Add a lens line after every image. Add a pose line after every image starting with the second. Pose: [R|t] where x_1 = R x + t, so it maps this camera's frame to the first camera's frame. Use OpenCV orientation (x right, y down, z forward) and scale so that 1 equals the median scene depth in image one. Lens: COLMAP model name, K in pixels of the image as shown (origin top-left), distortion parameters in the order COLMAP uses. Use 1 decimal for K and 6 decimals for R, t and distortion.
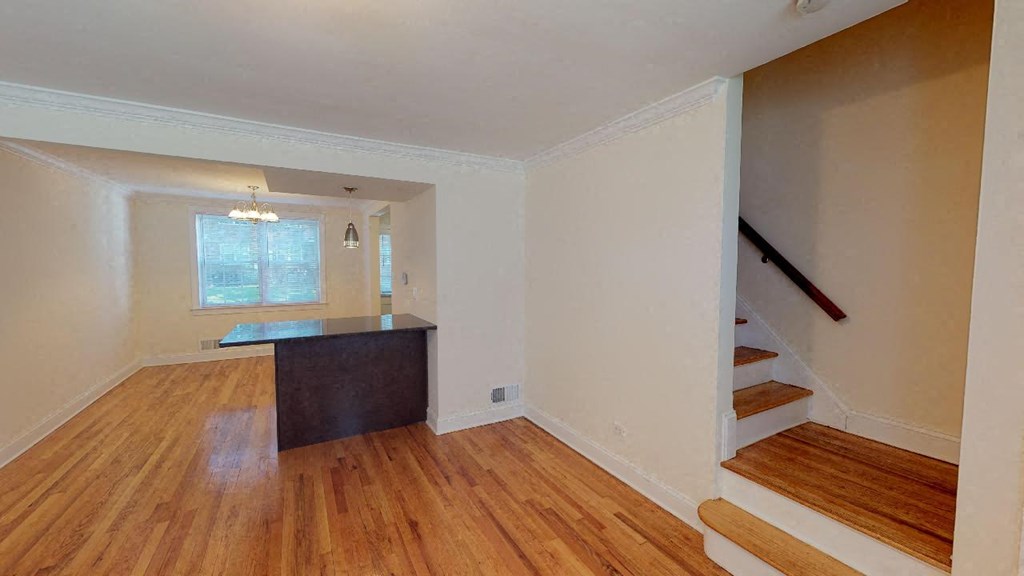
lens RADIAL K [[389.9, 0, 520.5], [0, 389.9, 282.6], [0, 0, 1]] dist [0.001793, 0.000039]
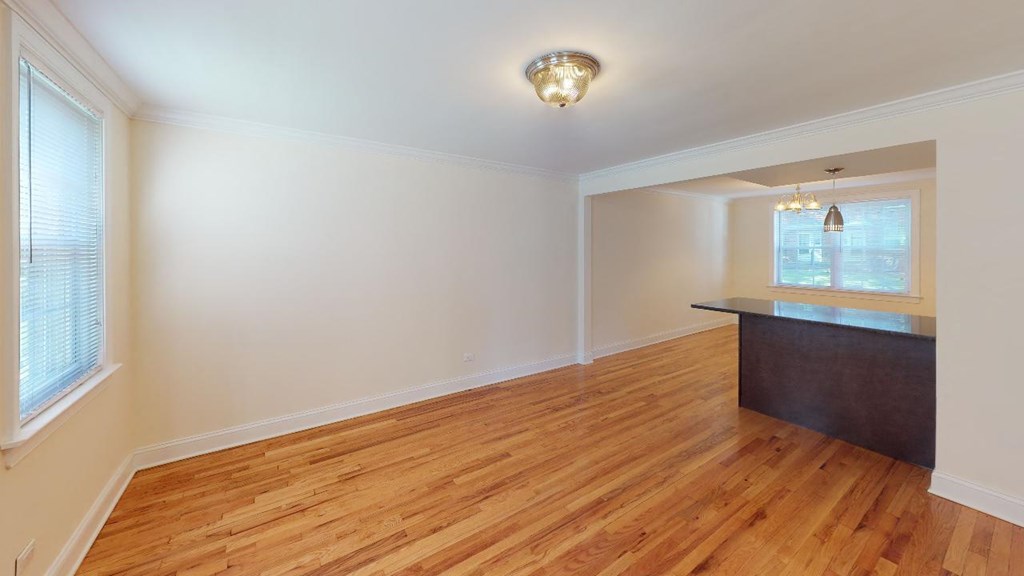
lens RADIAL K [[365.9, 0, 523.7], [0, 365.9, 249.8], [0, 0, 1]] dist [-0.000058, 0.000021]
pose [[0.084287, 0.001239, -0.996441, 0.447862], [-0.046649, 0.998908, -0.002704, -0.012583], [0.995349, 0.046711, 0.084253, 0.225908]]
